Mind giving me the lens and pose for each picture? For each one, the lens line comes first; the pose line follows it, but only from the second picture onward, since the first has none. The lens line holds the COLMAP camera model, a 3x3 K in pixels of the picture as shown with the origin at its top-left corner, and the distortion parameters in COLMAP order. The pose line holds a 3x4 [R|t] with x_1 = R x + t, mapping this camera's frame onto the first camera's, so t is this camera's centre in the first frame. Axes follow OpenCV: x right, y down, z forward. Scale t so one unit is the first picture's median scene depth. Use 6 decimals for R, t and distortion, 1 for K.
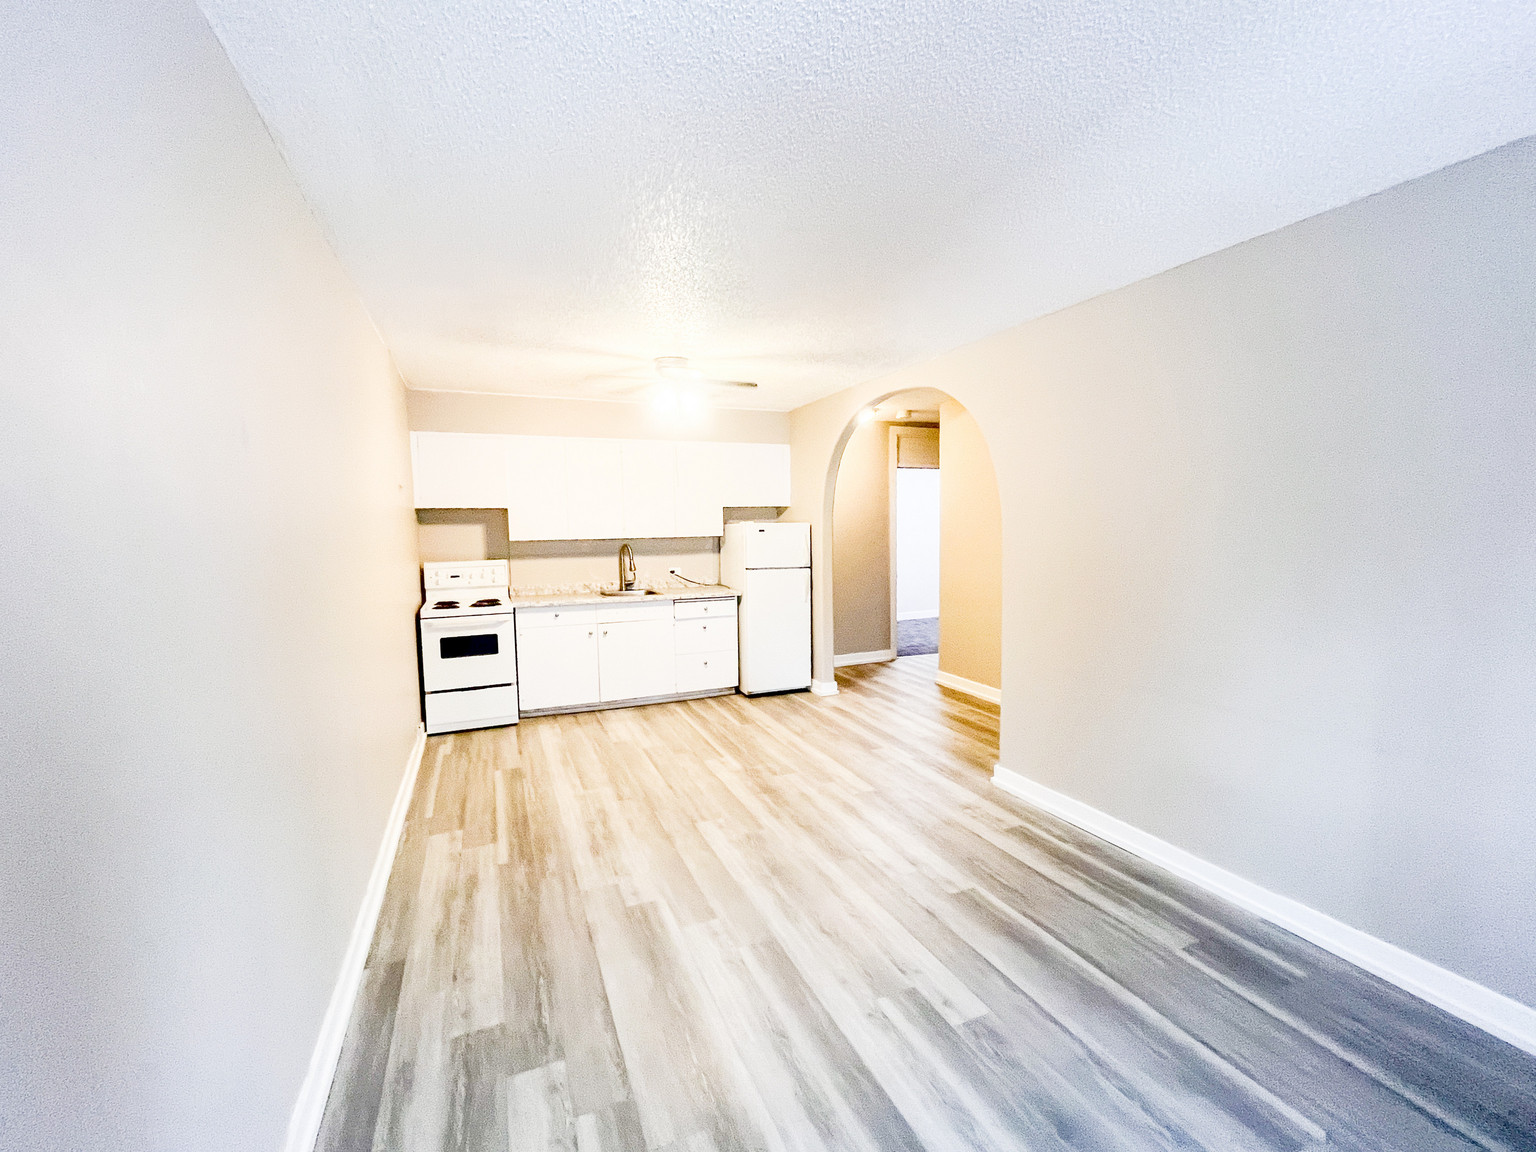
lens RADIAL K [[646.3, 0, 769.0], [0, 646.3, 577.4], [0, 0, 1]] dist [-0.000472, -0.000040]
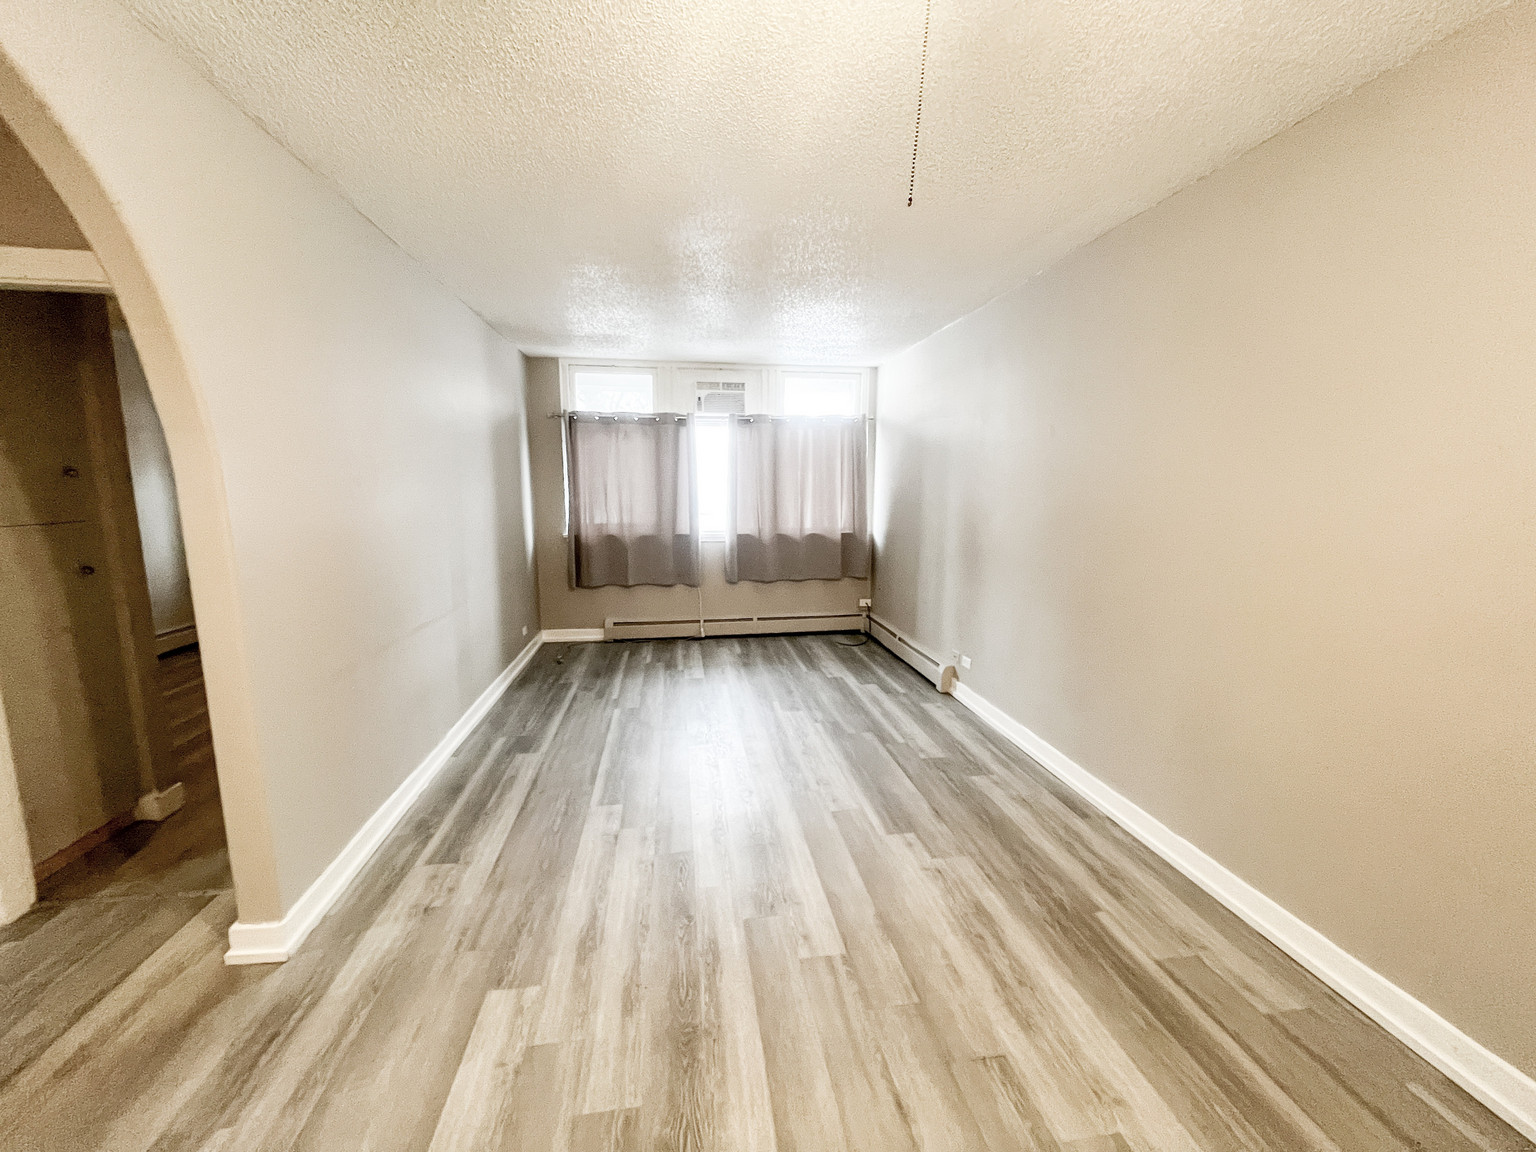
lens RADIAL K [[646.3, 0, 768.3], [0, 646.3, 576.1], [0, 0, 1]] dist [-0.000472, -0.000040]
pose [[-0.967262, -0.025684, 0.252476, -0.211253], [0.030852, 0.975586, 0.217442, -0.120038], [-0.251897, 0.218113, -0.942855, 1.692165]]
